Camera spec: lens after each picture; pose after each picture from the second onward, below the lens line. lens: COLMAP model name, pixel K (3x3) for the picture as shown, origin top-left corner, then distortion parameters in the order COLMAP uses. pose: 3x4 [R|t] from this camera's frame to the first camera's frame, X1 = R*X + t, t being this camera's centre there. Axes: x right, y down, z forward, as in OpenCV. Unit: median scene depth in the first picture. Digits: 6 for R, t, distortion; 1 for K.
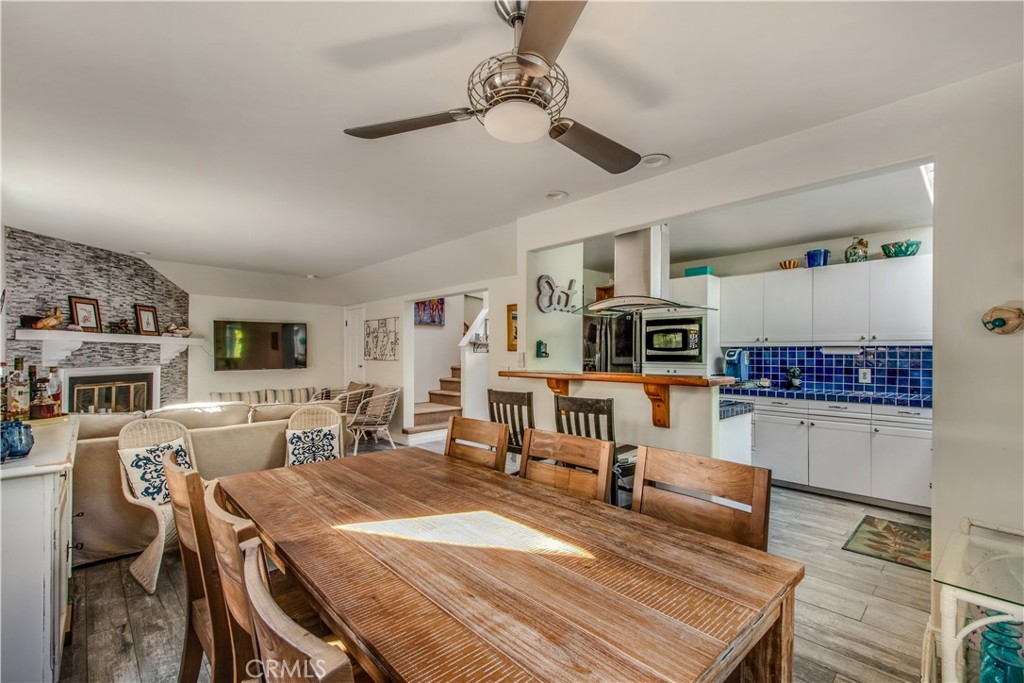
lens RADIAL K [[455.7, 0, 510.5], [0, 455.7, 348.1], [0, 0, 1]] dist [0.010922, -0.001064]
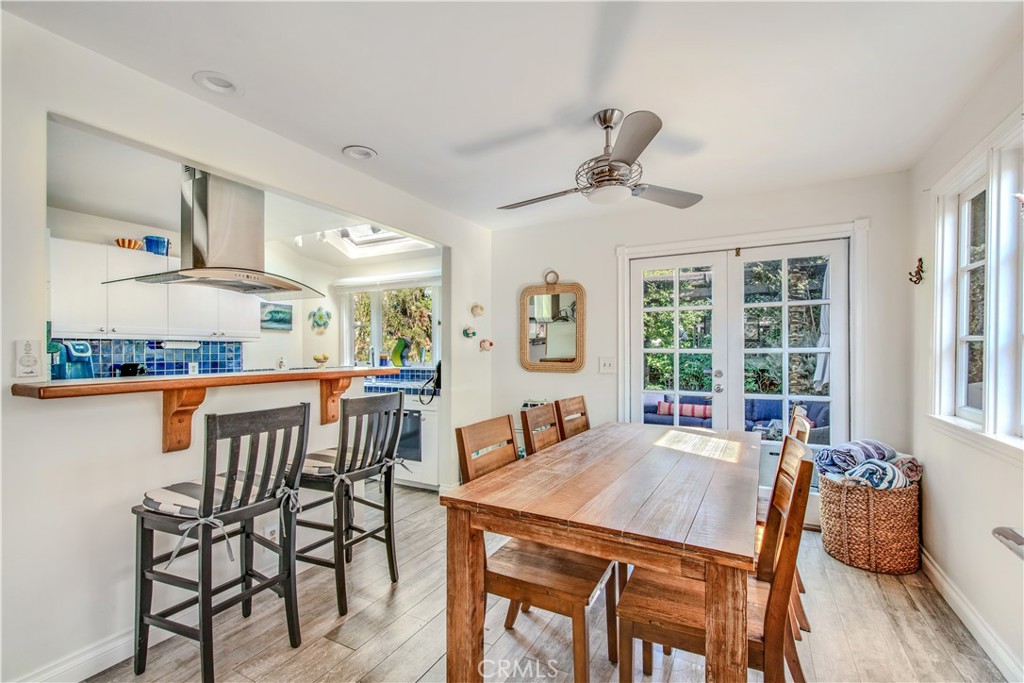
lens RADIAL K [[455.7, 0, 513.2], [0, 455.7, 358.8], [0, 0, 1]] dist [0.010922, -0.001064]
pose [[-0.324208, -0.019101, 0.945793, -1.477597], [-0.009843, 0.999810, 0.016818, 0.036511], [-0.945934, -0.003856, -0.324335, 1.997762]]
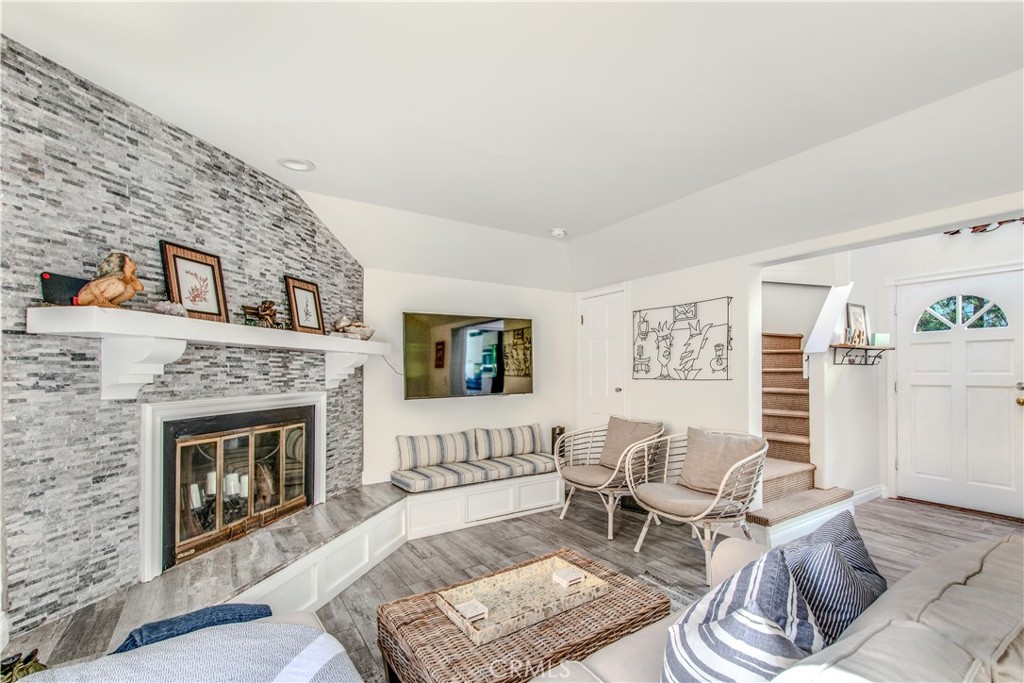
lens RADIAL K [[455.7, 0, 531.7], [0, 455.7, 367.8], [0, 0, 1]] dist [0.010922, -0.001064]
pose [[0.986903, -0.008999, -0.161063, -0.475223], [0.009789, 0.999944, 0.004113, 0.010819], [0.161017, -0.005636, 0.986936, 0.549520]]
